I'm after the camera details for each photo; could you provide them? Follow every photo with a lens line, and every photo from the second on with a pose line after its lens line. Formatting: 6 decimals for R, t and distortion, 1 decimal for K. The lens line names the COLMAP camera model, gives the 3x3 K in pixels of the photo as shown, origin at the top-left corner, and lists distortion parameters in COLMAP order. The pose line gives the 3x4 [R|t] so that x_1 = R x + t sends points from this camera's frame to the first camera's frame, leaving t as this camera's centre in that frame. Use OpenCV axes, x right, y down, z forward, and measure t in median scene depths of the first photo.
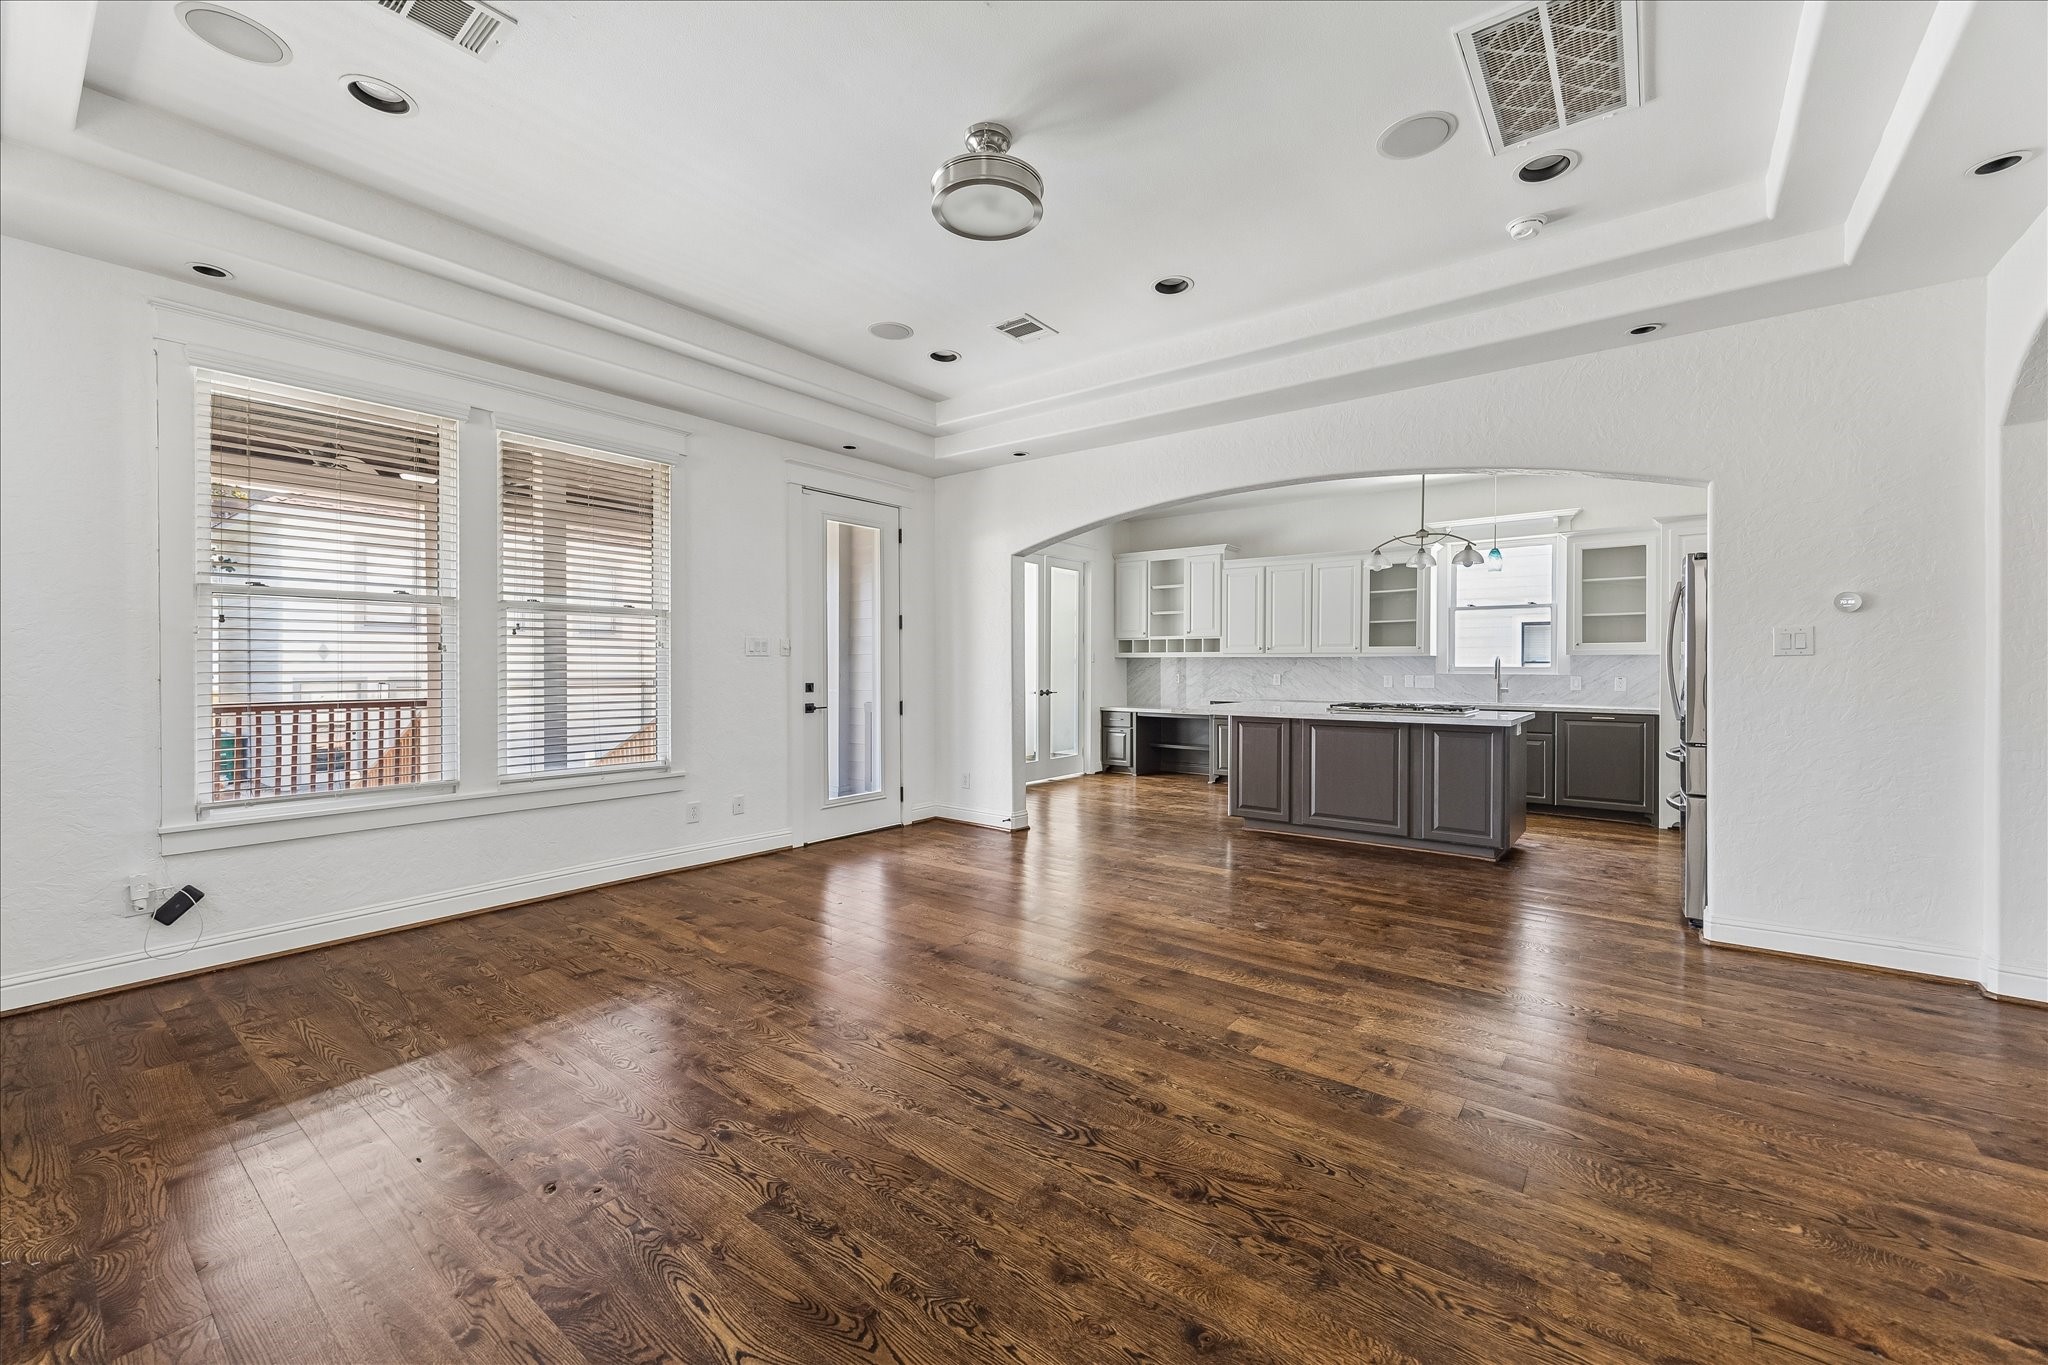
lens RADIAL K [[819.5, 0, 1017.1], [0, 819.5, 664.6], [0, 0, 1]] dist [-0.000266, -0.000252]
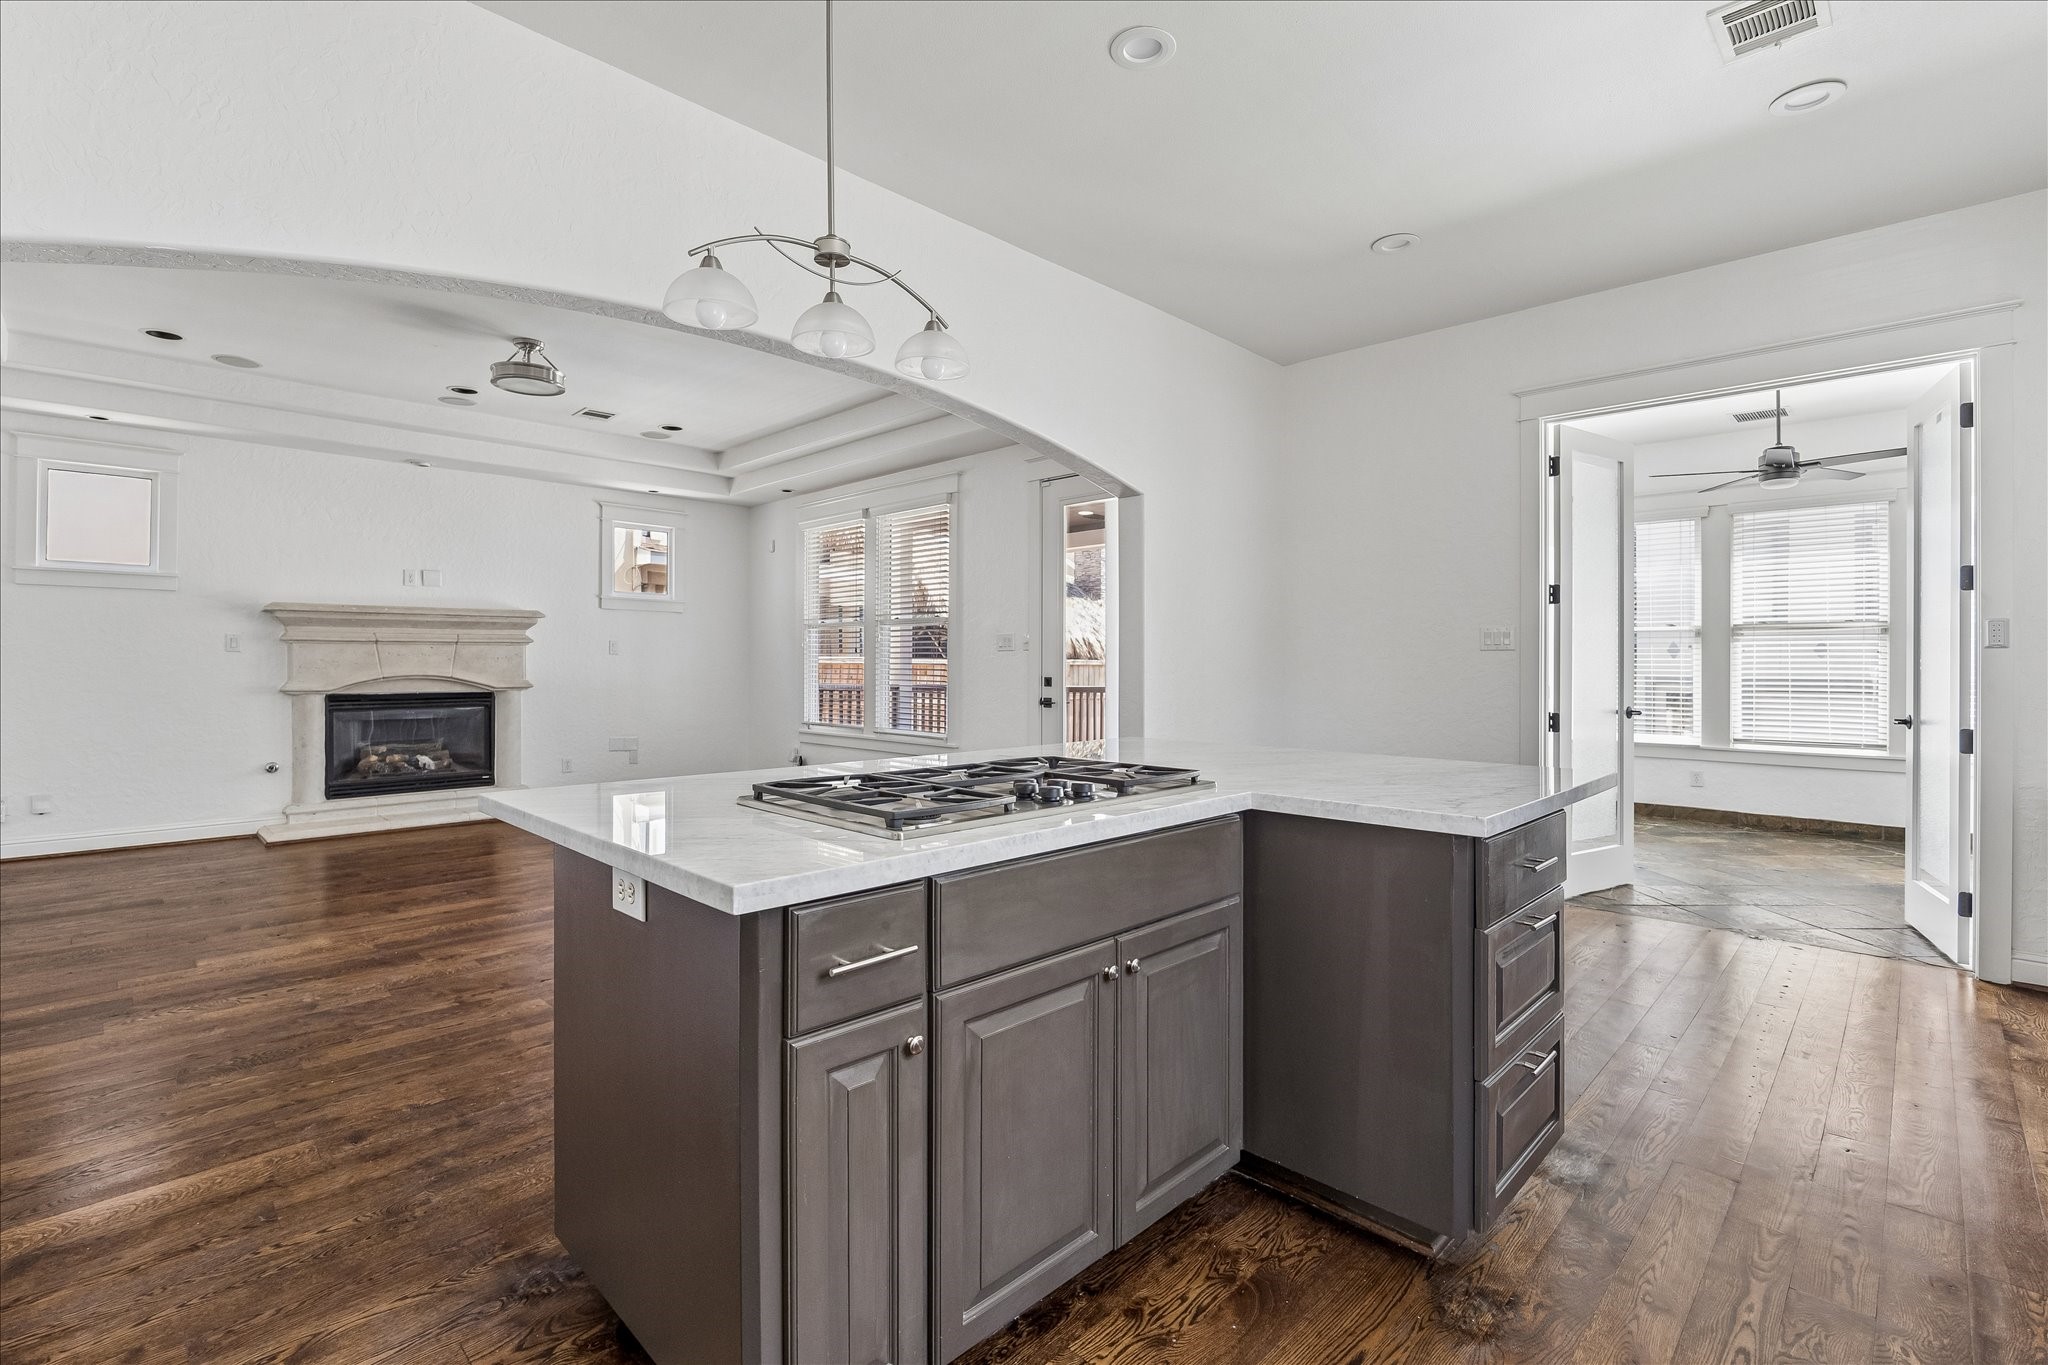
lens RADIAL K [[904.7, 0, 1031.3], [0, 904.7, 660.3], [0, 0, 1]] dist [0.001115, 0.000082]
pose [[-0.106104, 0.000070, -0.994355, 0.549690], [0.005526, 0.999985, -0.000519, 0.001748], [0.994340, -0.005550, -0.106102, 0.721975]]
